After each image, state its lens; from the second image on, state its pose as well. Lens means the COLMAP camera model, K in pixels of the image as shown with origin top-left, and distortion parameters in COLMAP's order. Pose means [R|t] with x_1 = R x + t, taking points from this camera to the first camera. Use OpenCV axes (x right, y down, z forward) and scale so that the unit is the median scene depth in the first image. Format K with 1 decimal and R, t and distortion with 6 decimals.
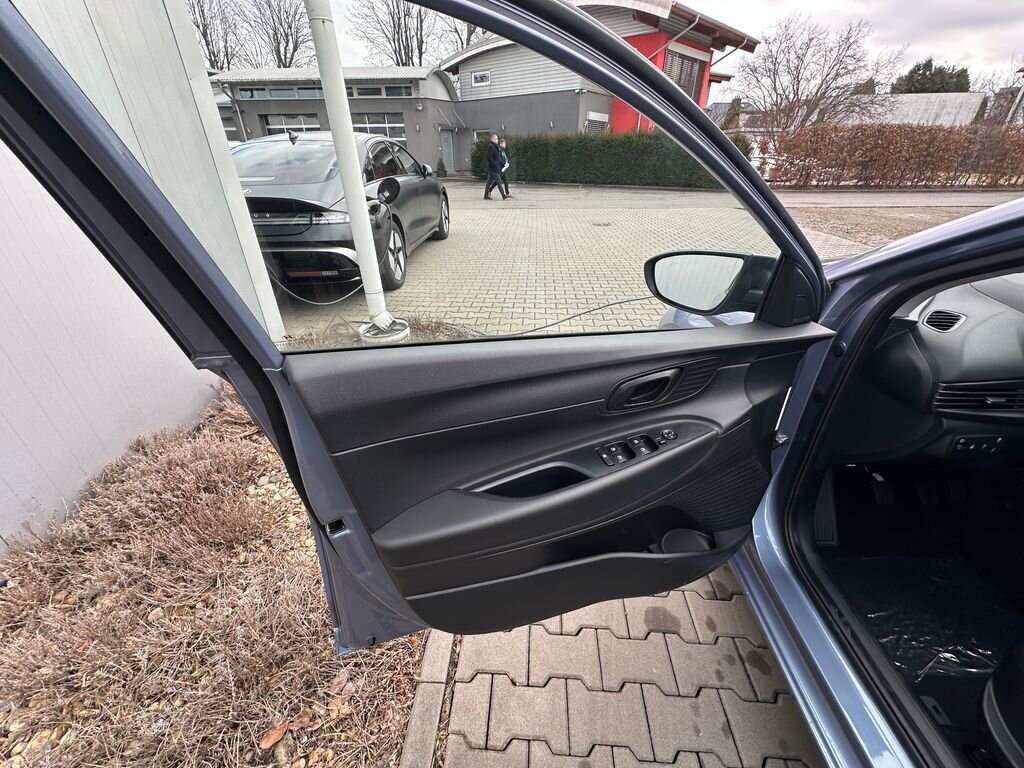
lens RADIAL K [[408.2, 0, 511.9], [0, 408.2, 382.9], [0, 0, 1]] dist [0.000619, -0.001099]
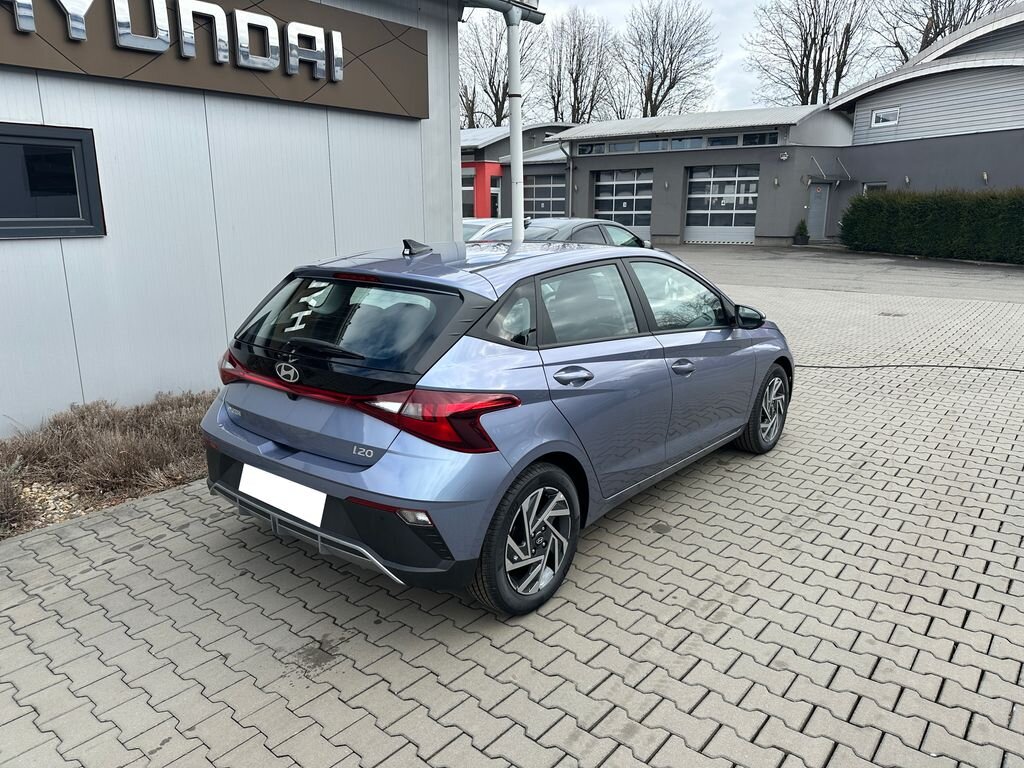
lens RADIAL K [[722.5, 0, 513.8], [0, 722.5, 385.1], [0, 0, 1]] dist [0.035102, -0.046900]
pose [[0.806881, 0.149023, -0.571608, 0.180194], [-0.293047, 0.941170, -0.168294, 0.068268], [0.512900, 0.303301, 0.803083, -0.163765]]
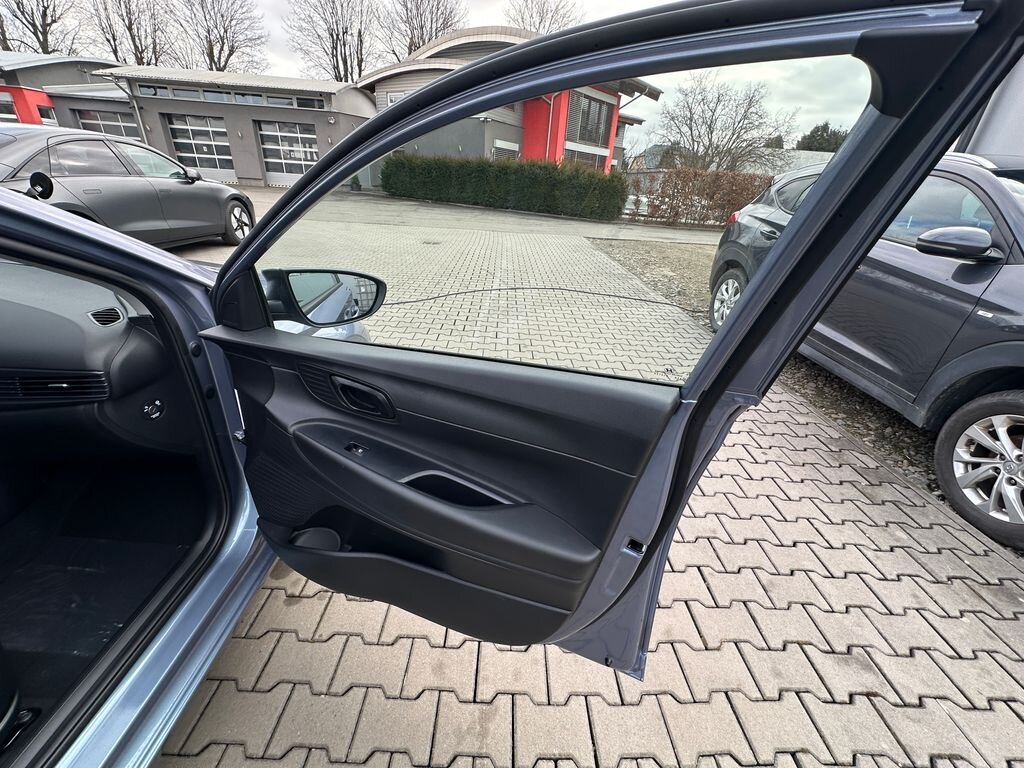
lens RADIAL K [[408.2, 0, 513.1], [0, 408.2, 384.0], [0, 0, 1]] dist [0.000619, -0.001099]
pose [[0.995110, 0.032623, 0.093228, 0.137818], [-0.028422, 0.998535, -0.046043, 0.003473], [-0.094593, 0.043168, 0.994580, -0.010488]]
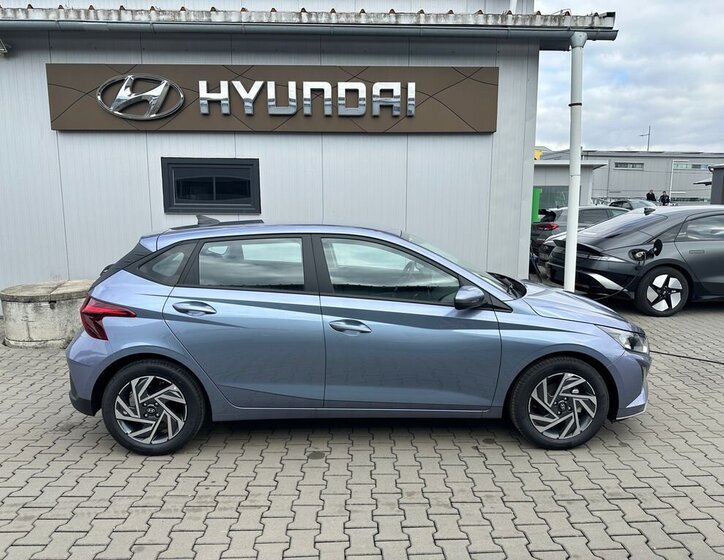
lens RADIAL K [[524.1, 0, 358.2], [0, 524.1, 287.8], [0, 0, 1]] dist [0.001104, -0.011834]
pose [[0.082540, 0.168968, -0.982159, 0.261925], [-0.483283, 0.868674, 0.108830, -0.008491], [0.871565, 0.465678, 0.153360, -0.022611]]
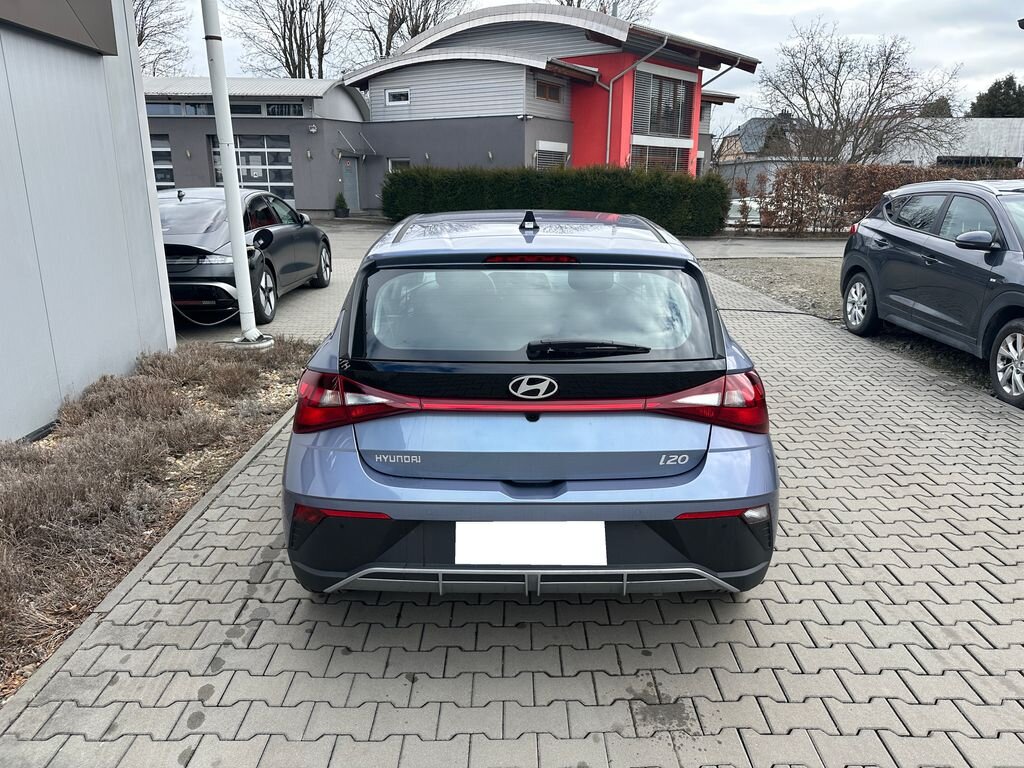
lens RADIAL K [[722.5, 0, 519.2], [0, 722.5, 380.8], [0, 0, 1]] dist [0.035102, -0.046900]
pose [[0.997810, -0.006046, 0.065874, 0.053625], [0.021502, 0.971384, -0.236538, 0.079762], [-0.062559, 0.237436, 0.969387, -0.178512]]
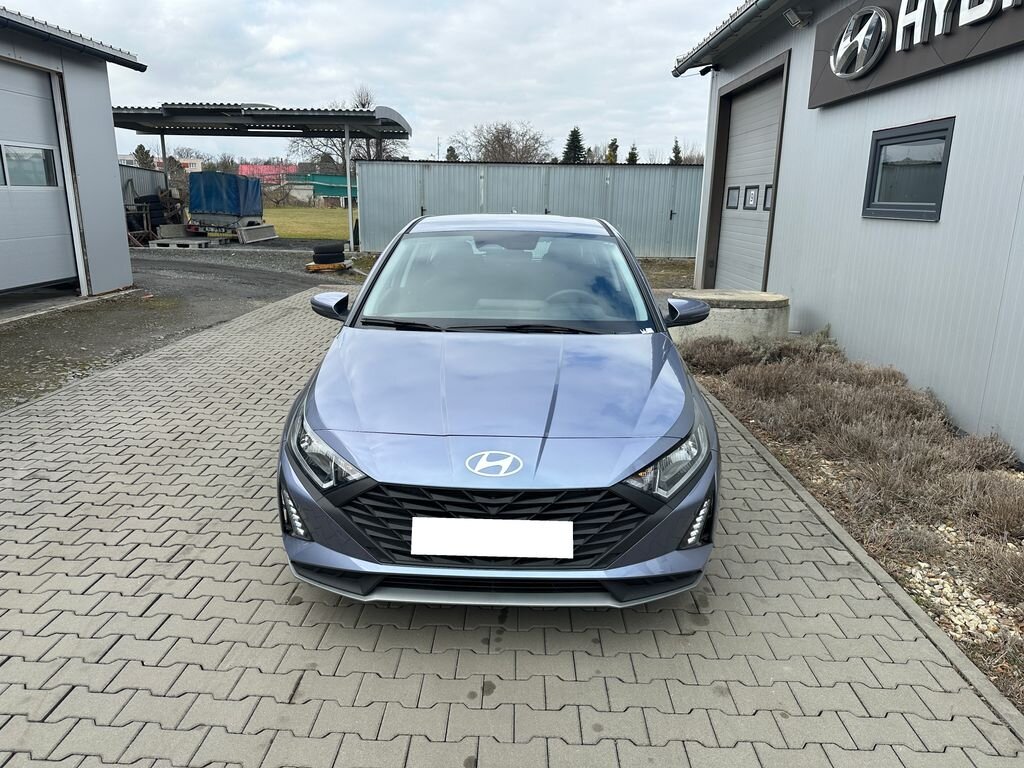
lens RADIAL K [[722.5, 0, 506.5], [0, 722.5, 385.7], [0, 0, 1]] dist [0.035102, -0.046900]
pose [[-0.999657, -0.001747, -0.026116, 0.074692], [-0.019261, 0.724698, 0.688797, -0.114263], [0.017722, 0.689064, -0.724483, 0.174777]]
